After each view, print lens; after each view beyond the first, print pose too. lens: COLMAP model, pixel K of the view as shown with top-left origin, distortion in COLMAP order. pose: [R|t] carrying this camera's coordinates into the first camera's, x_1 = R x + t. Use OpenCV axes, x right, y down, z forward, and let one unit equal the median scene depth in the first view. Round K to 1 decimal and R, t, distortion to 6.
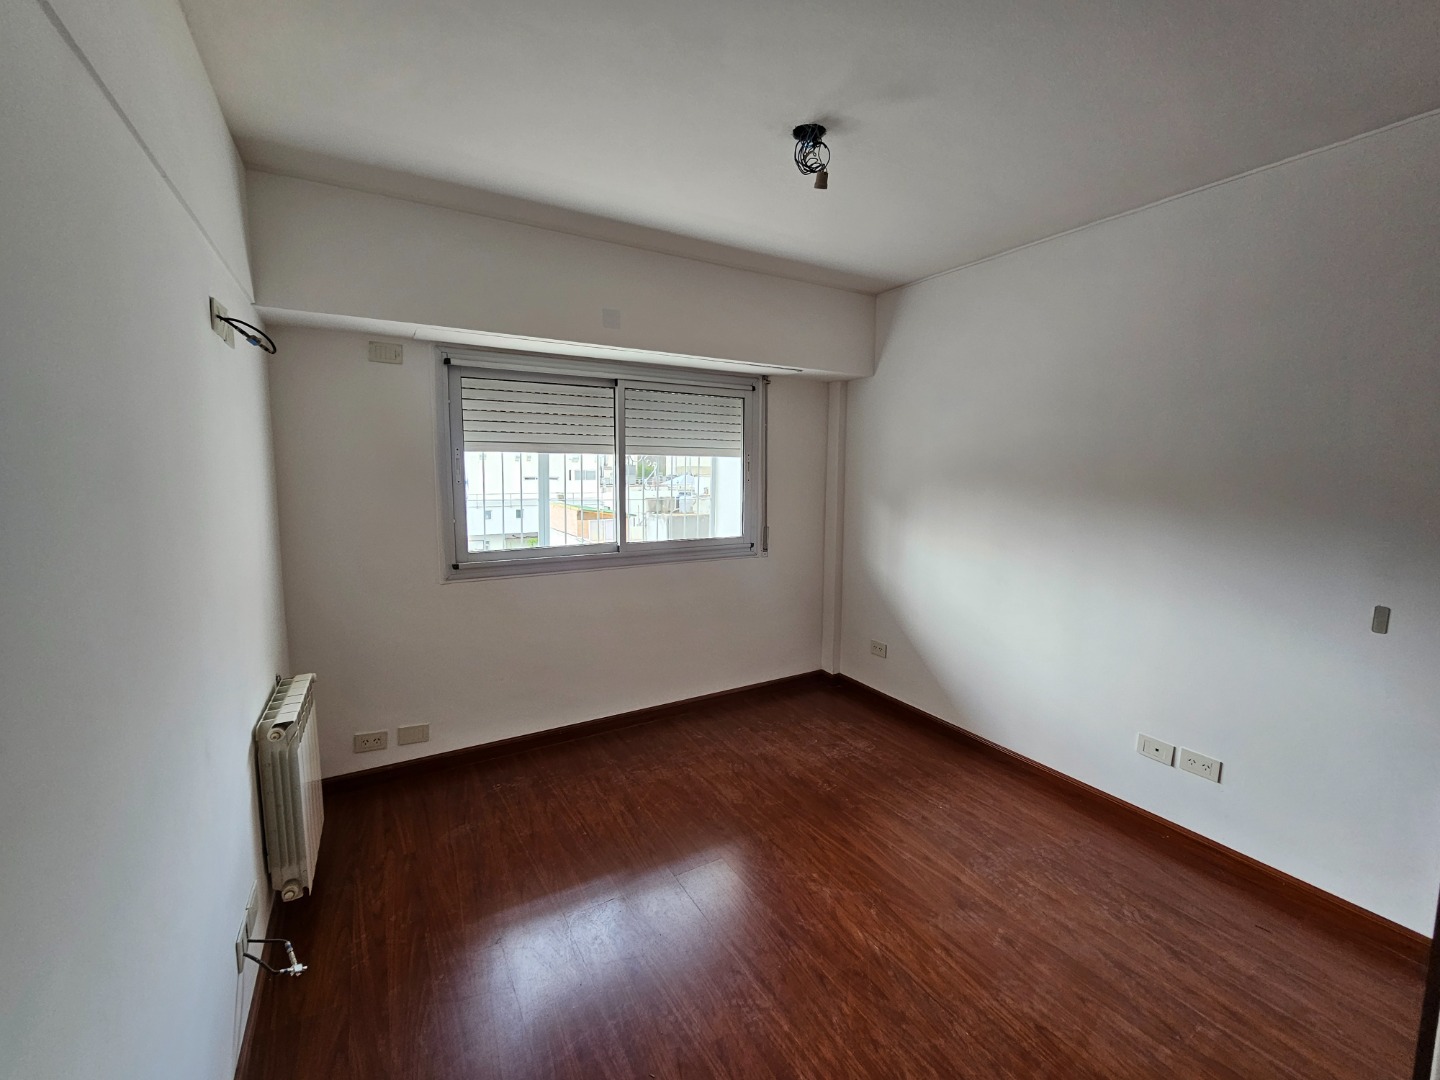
lens RADIAL K [[590.1, 0, 720.7], [0, 590.1, 540.9], [0, 0, 1]] dist [0.000433, 0.000298]
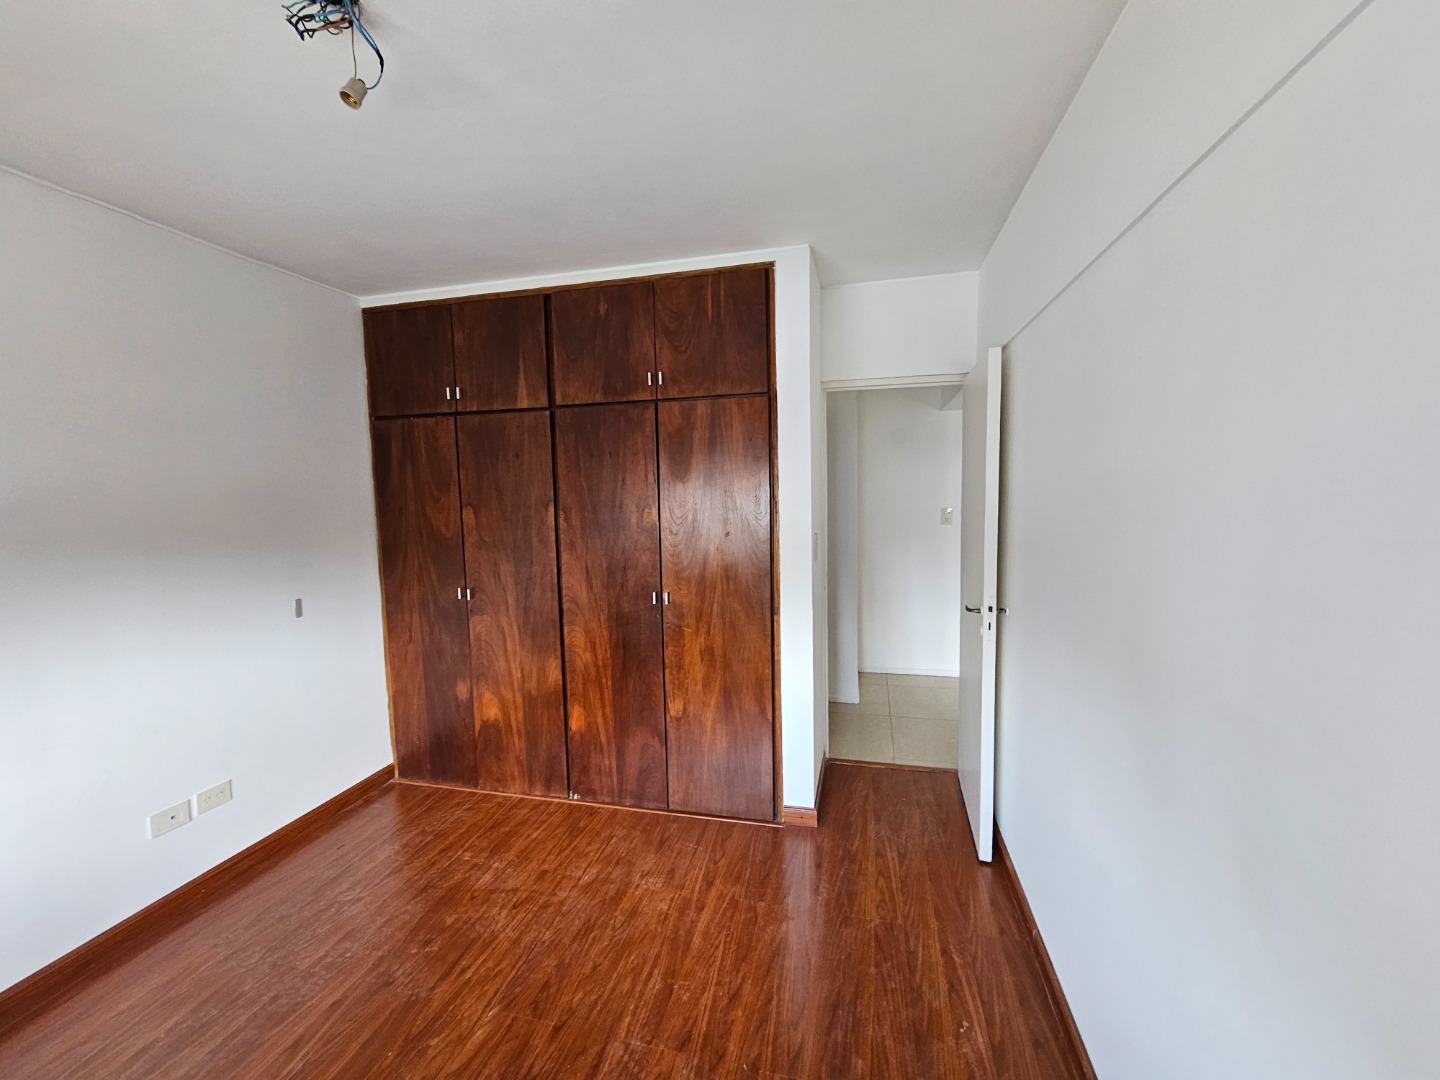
lens RADIAL K [[590.1, 0, 724.7], [0, 590.1, 540.6], [0, 0, 1]] dist [0.000433, 0.000298]
pose [[-0.723967, -0.051328, 0.687923, -0.685375], [0.097569, 0.979584, 0.175771, -0.200070], [-0.682900, 0.194372, -0.704178, 1.401963]]
